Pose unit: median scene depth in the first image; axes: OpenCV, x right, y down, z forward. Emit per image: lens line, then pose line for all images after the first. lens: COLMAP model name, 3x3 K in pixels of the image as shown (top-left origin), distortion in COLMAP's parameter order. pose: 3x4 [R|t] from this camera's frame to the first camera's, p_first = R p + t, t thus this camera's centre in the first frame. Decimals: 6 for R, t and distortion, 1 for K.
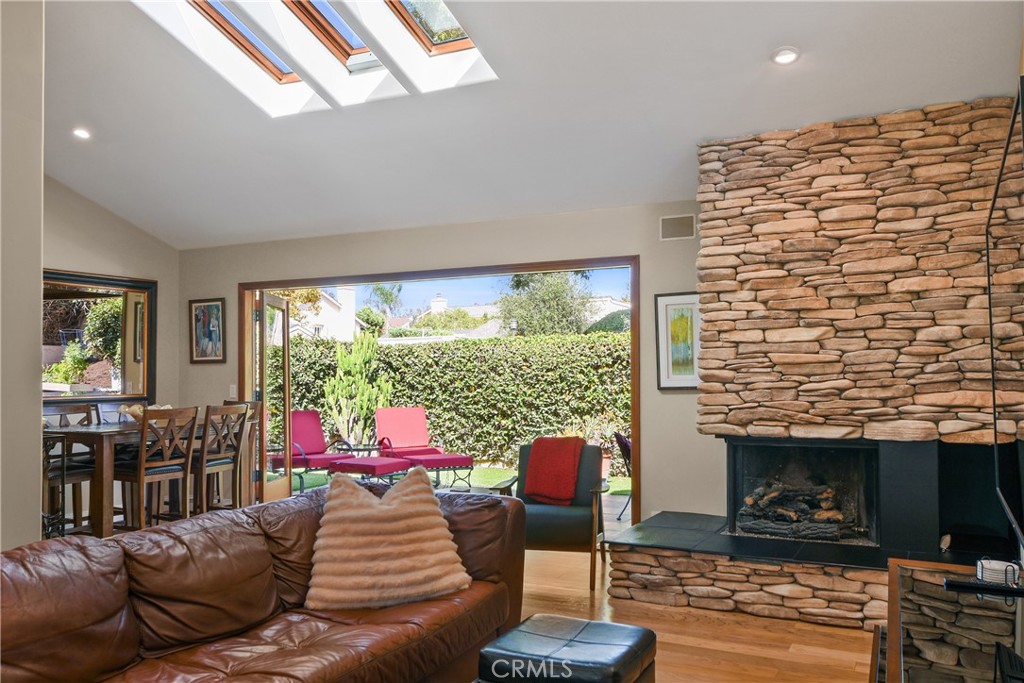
lens RADIAL K [[838.3, 0, 517.5], [0, 838.3, 358.1], [0, 0, 1]] dist [0.060940, 0.007158]
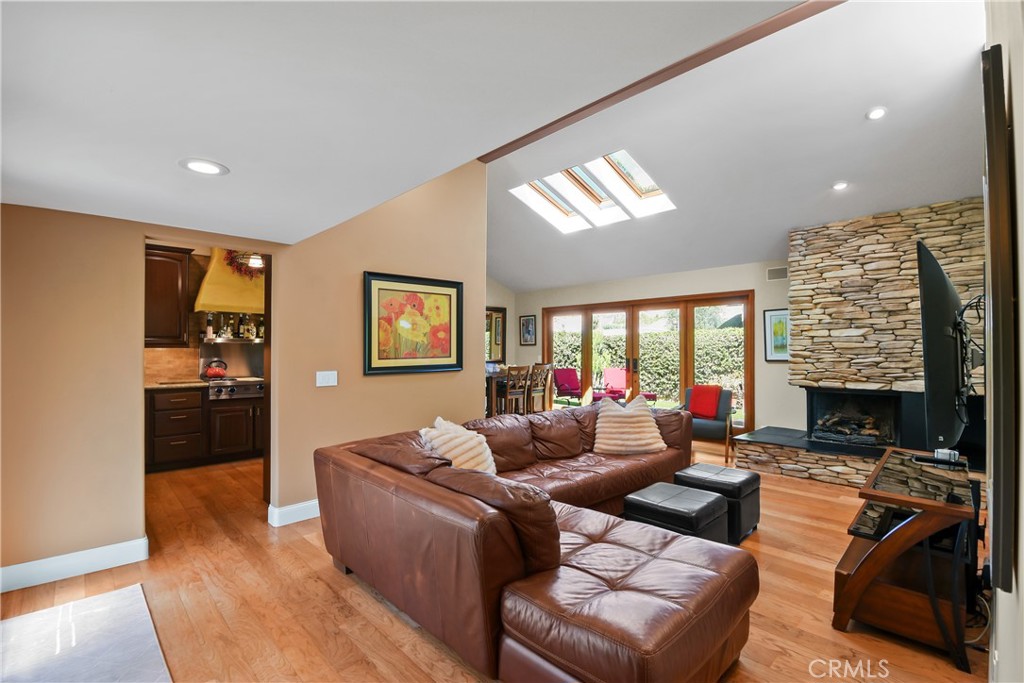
lens RADIAL K [[461.4, 0, 505.3], [0, 461.4, 343.6], [0, 0, 1]] dist [0.003272, -0.011288]
pose [[0.937868, 0.001441, -0.346988, -0.023080], [0.000911, 0.999978, 0.006614, -0.010818], [0.346990, -0.006519, 0.937846, -0.196585]]
